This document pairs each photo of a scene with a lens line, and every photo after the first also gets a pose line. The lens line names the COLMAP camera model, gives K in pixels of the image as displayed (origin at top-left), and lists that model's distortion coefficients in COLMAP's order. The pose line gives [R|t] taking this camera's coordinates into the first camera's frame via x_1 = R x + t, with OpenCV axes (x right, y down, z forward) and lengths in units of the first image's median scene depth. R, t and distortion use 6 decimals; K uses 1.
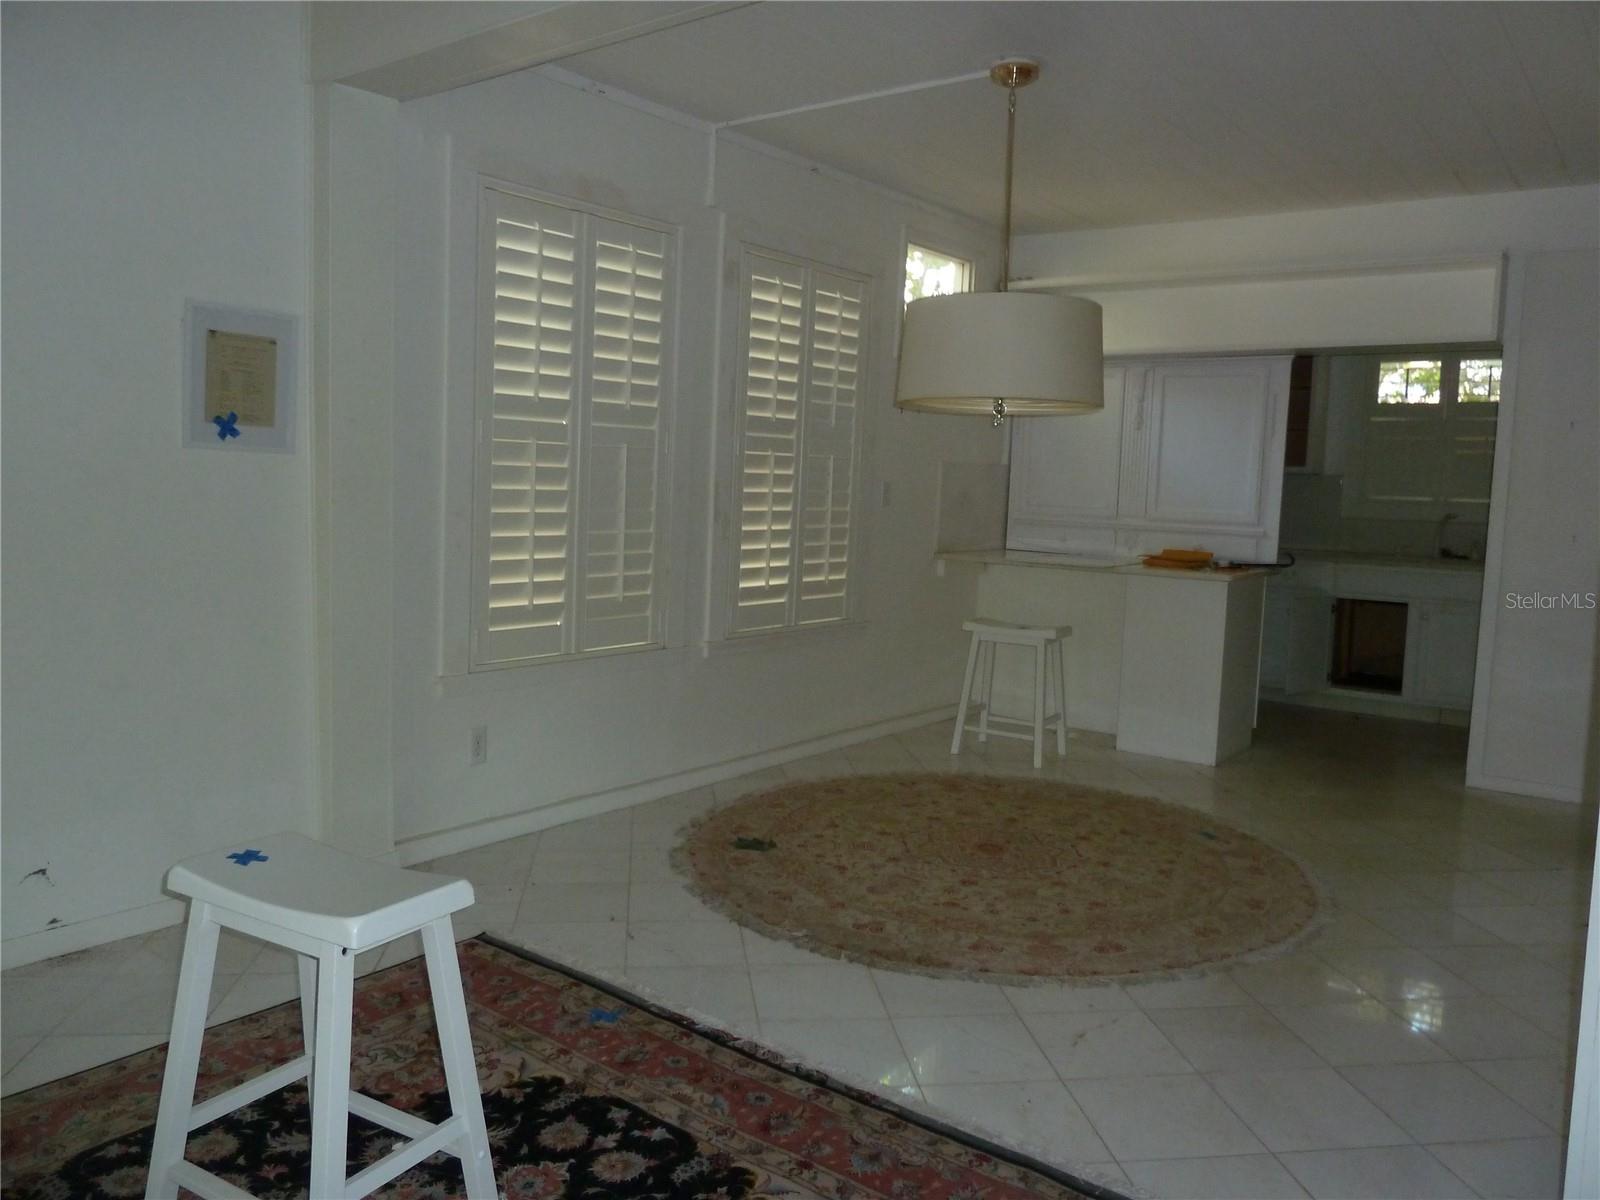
lens RADIAL K [[1186.3, 0, 802.0], [0, 1186.3, 602.5], [0, 0, 1]] dist [-0.032951, 0.000263]
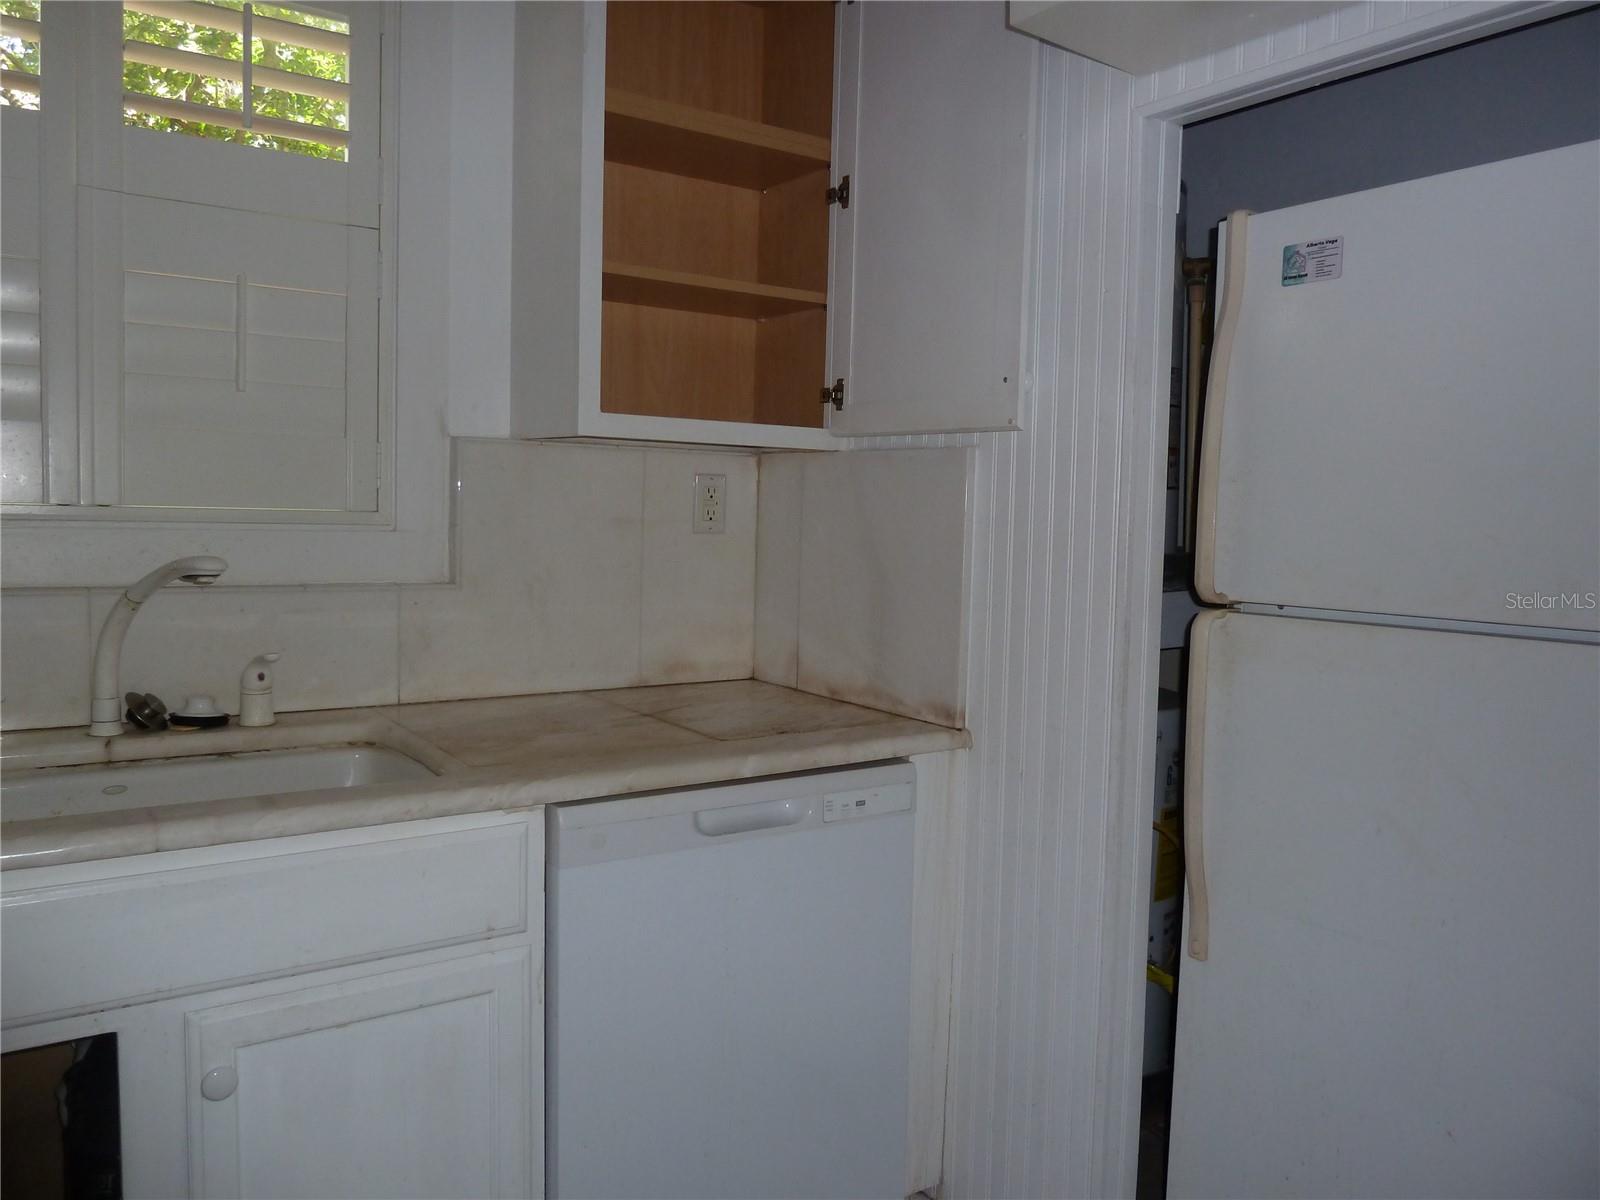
lens RADIAL K [[1186.3, 0, 802.0], [0, 1186.3, 602.5], [0, 0, 1]] dist [-0.032951, 0.000263]
pose [[0.302187, -0.096320, 0.948370, 0.644034], [0.078596, 0.994012, 0.075912, -0.133134], [-0.950003, 0.051598, 0.307948, 1.426988]]
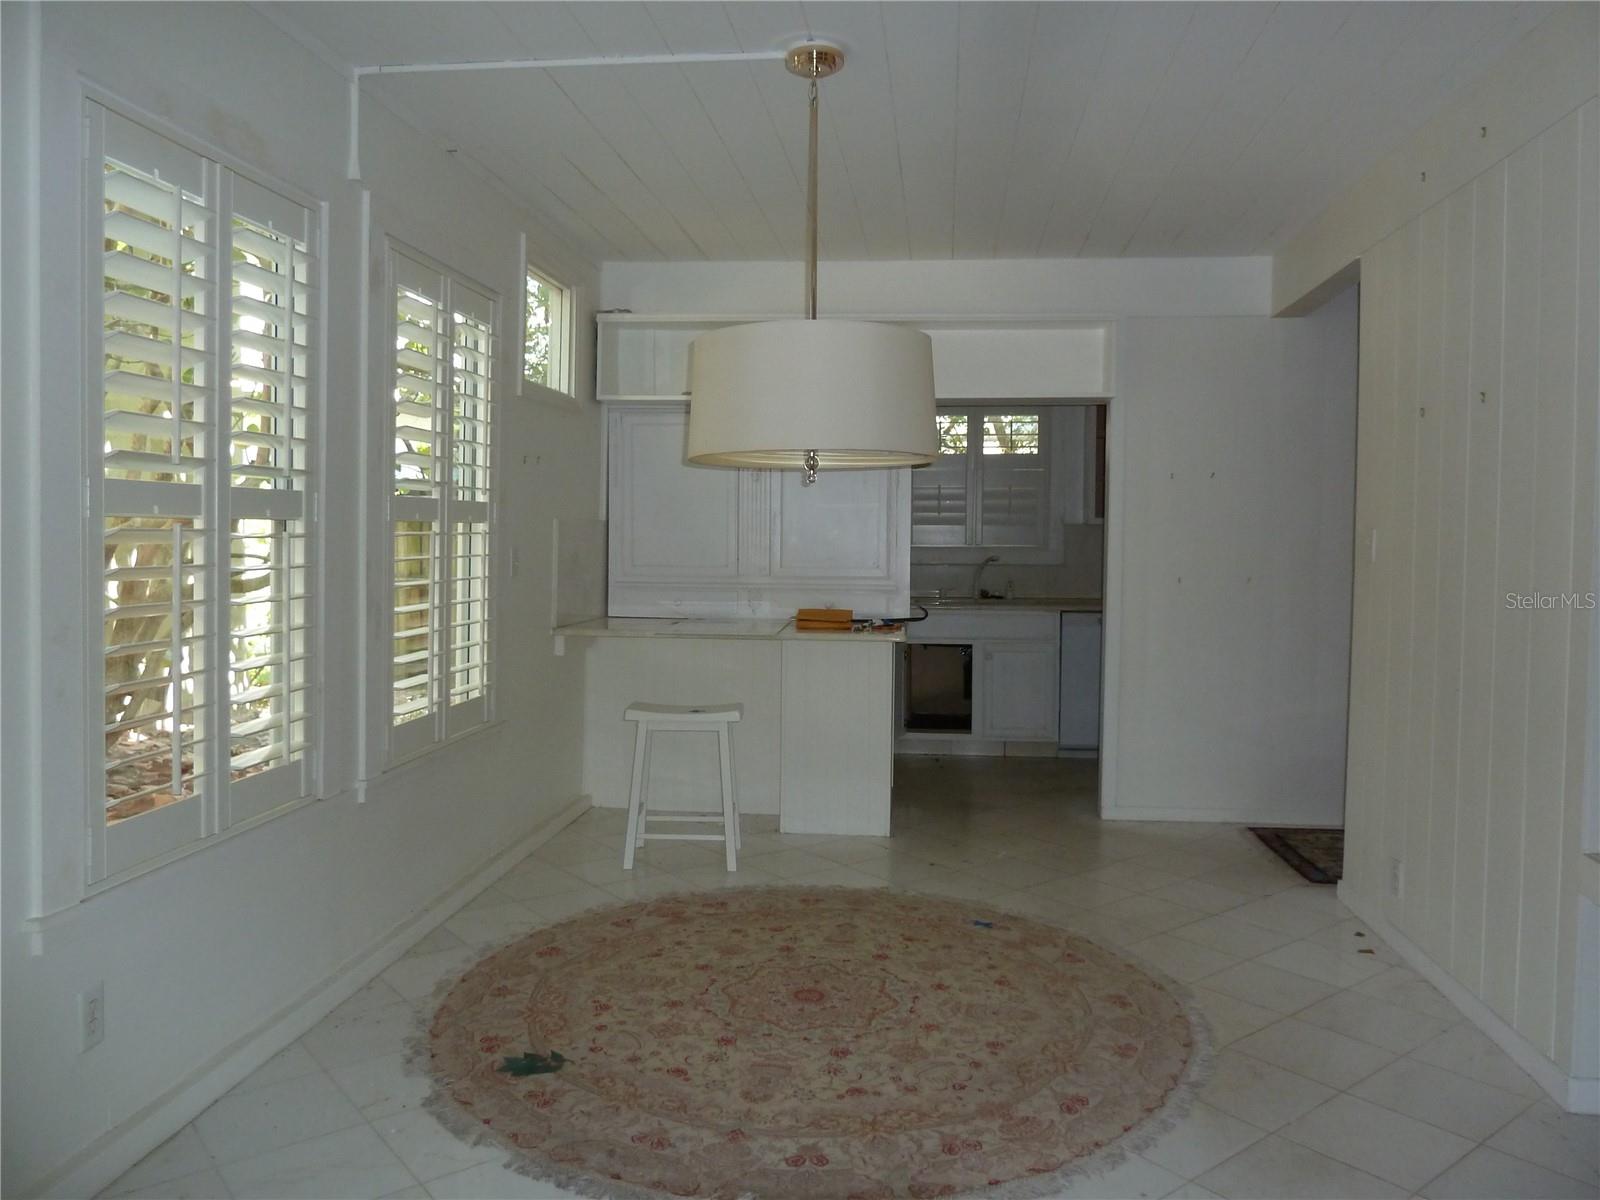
lens RADIAL K [[1186.3, 0, 802.0], [0, 1186.3, 602.5], [0, 0, 1]] dist [-0.032951, 0.000263]
pose [[0.856128, -0.055077, 0.513820, -0.261752], [0.073904, 0.997133, -0.016256, -0.053200], [-0.511452, 0.051891, 0.857744, 0.298065]]
